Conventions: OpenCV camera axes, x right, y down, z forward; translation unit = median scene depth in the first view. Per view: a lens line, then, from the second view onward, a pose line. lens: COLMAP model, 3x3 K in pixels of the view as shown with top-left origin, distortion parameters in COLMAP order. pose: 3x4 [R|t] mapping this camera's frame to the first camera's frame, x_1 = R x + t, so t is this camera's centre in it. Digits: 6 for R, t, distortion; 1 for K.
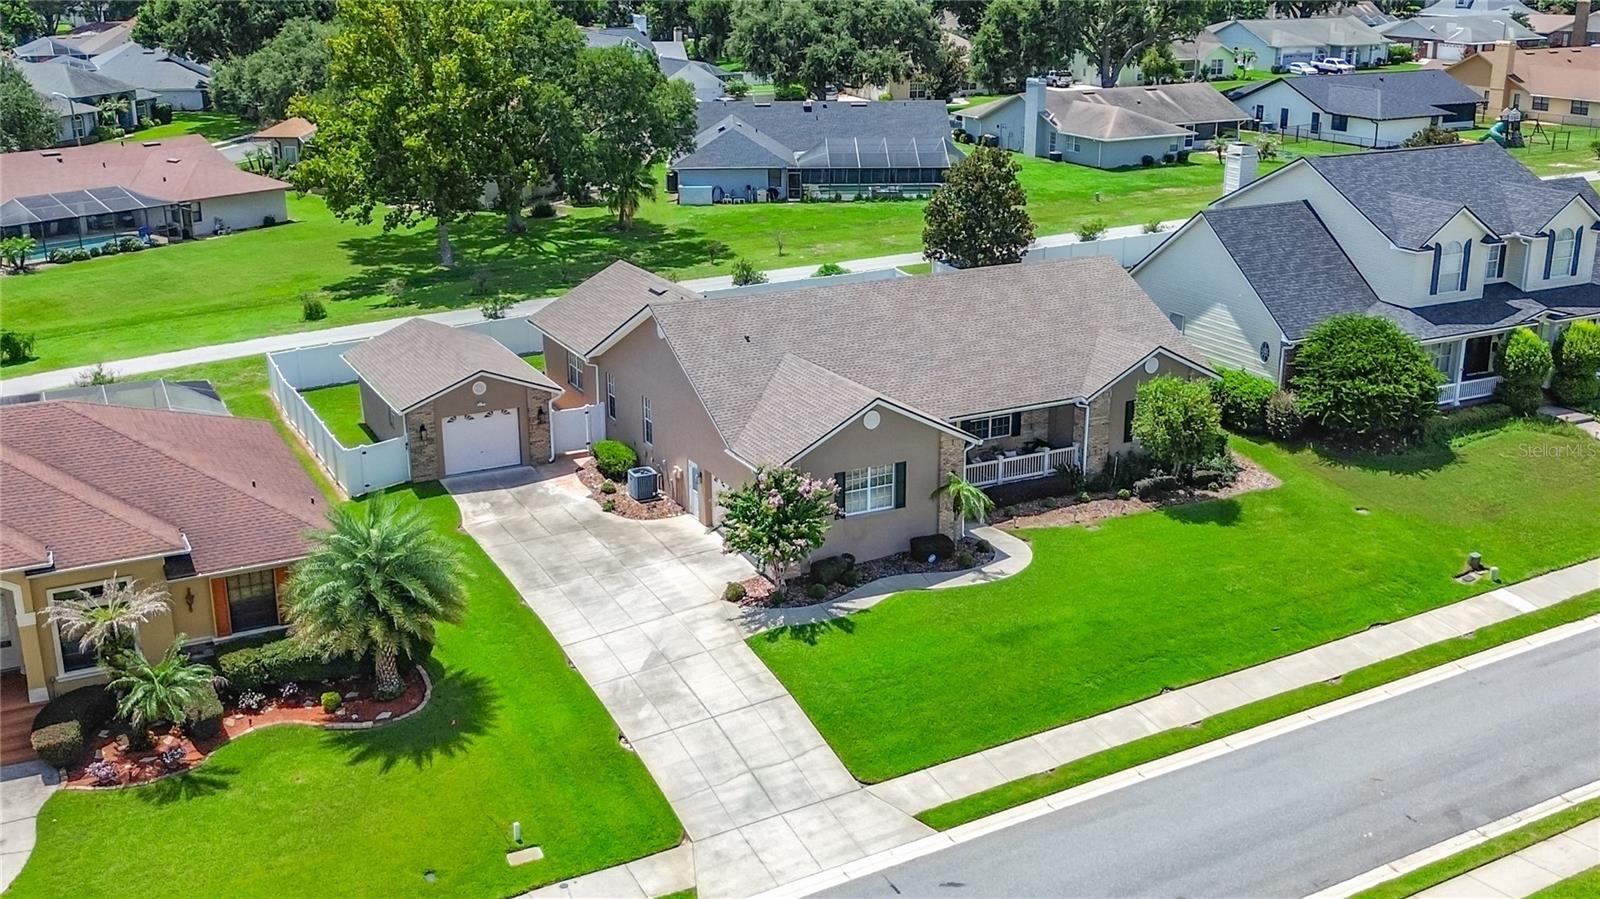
lens RADIAL K [[1608.4, 0, 813.5], [0, 1608.4, 445.6], [0, 0, 1]] dist [0.041692, 0.000000]
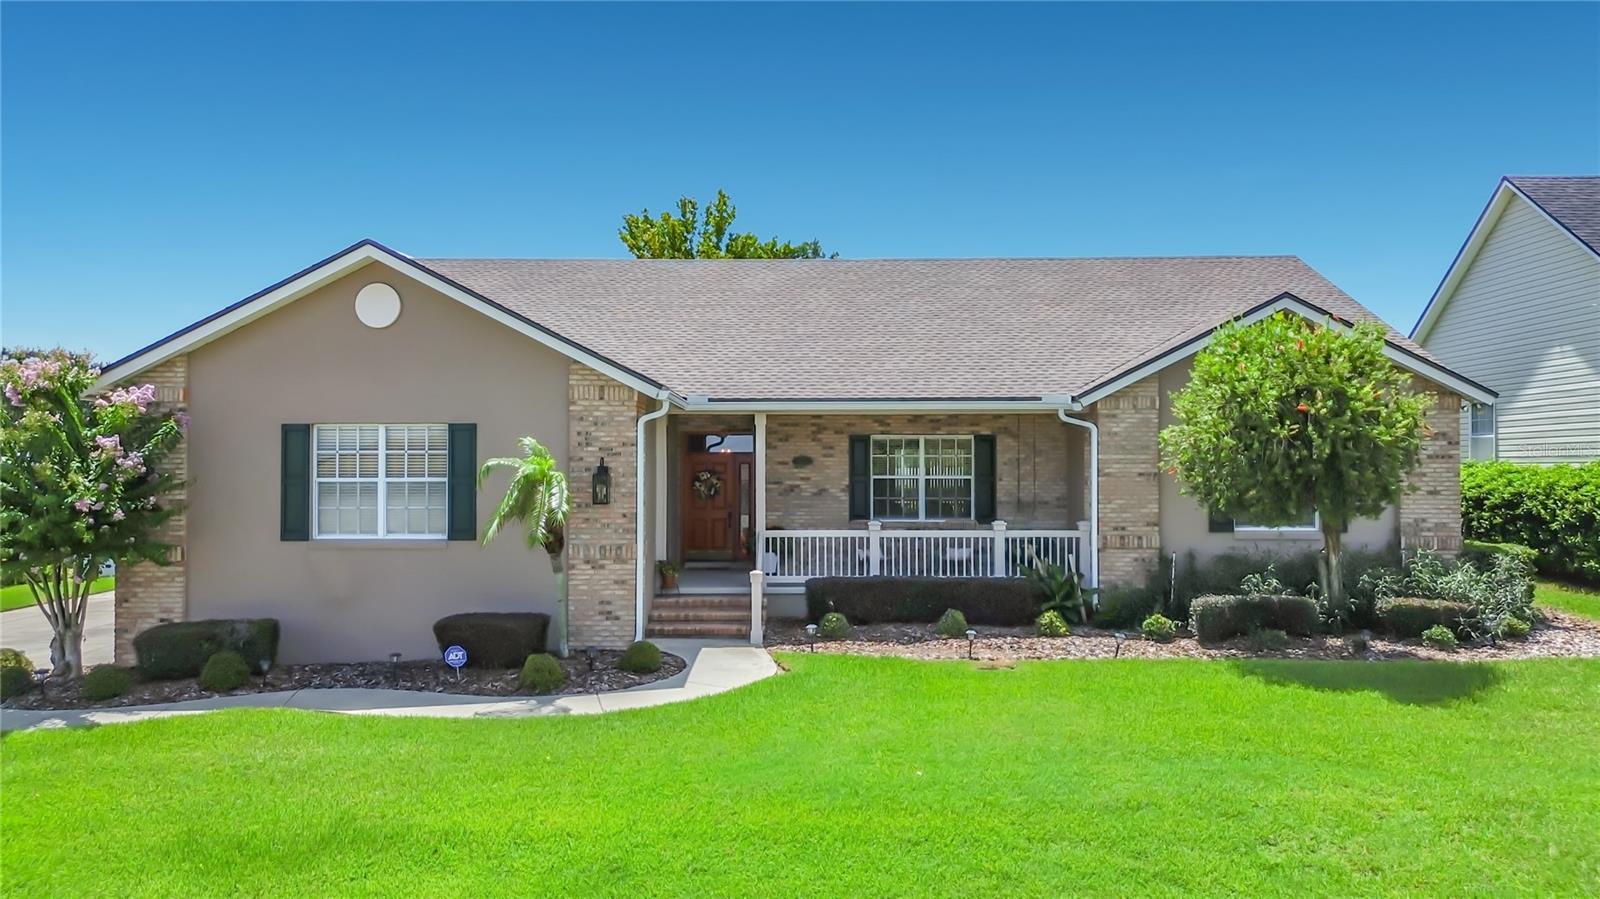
lens RADIAL K [[1145.3, 0, 801.3], [0, 1145.3, 452.5], [0, 0, 1]] dist [0.043652, -0.050816]
pose [[0.882638, -0.005799, -0.470018, 0.251743], [-0.144138, 0.948414, -0.282375, 0.082155], [0.447410, 0.316982, 0.836270, 0.730988]]
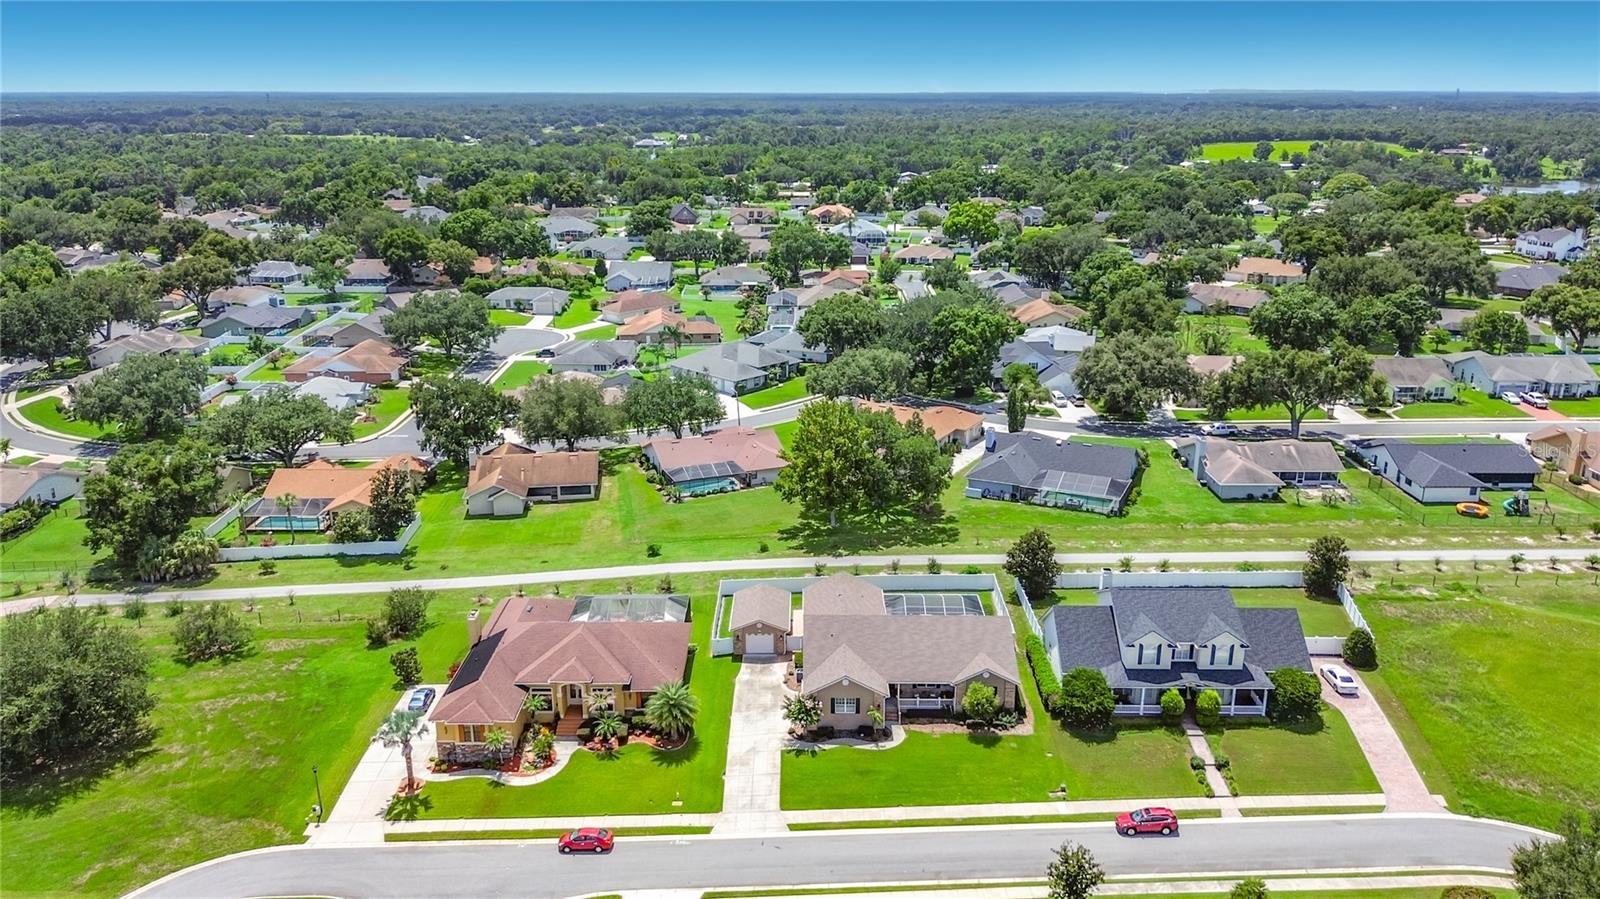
lens RADIAL K [[1145.3, 0, 794.1], [0, 1145.3, 442.8], [0, 0, 1]] dist [0.043652, -0.050816]
pose [[0.880177, 0.133785, -0.455402, 0.746655], [-0.141814, 0.989753, 0.016672, -0.413905], [0.452965, 0.049909, 0.890130, -0.790218]]
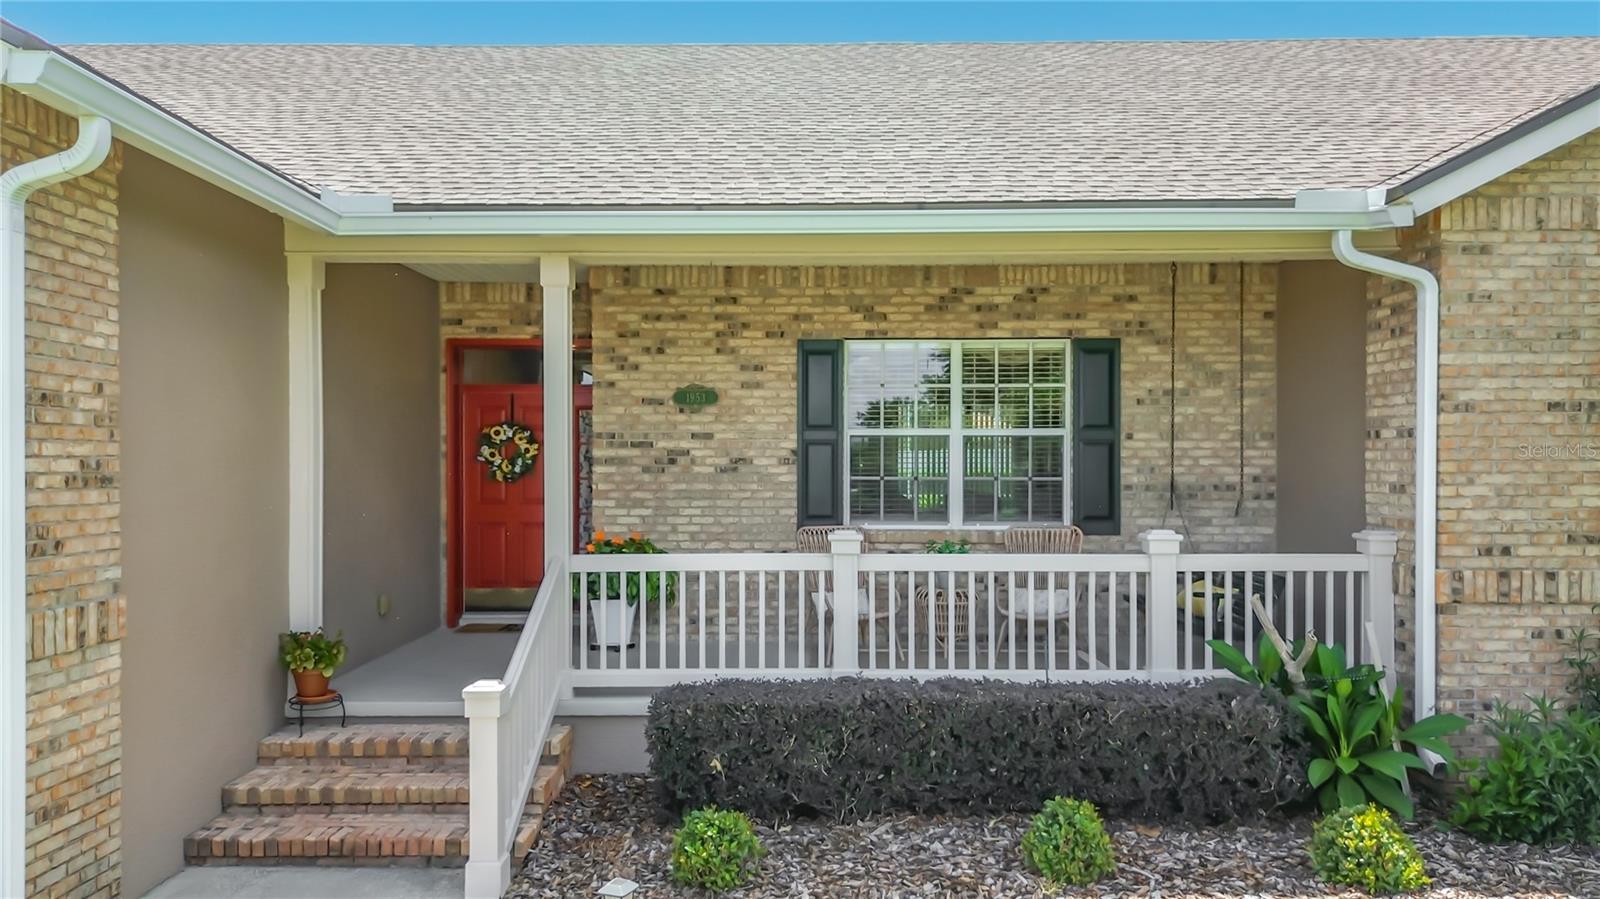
lens RADIAL K [[1145.3, 0, 814.4], [0, 1145.3, 480.2], [0, 0, 1]] dist [0.043652, -0.050816]
pose [[0.886568, 0.006116, -0.462559, 0.174082], [-0.142184, 0.955113, -0.259890, 0.034664], [0.440206, 0.296179, 0.847642, 0.905040]]
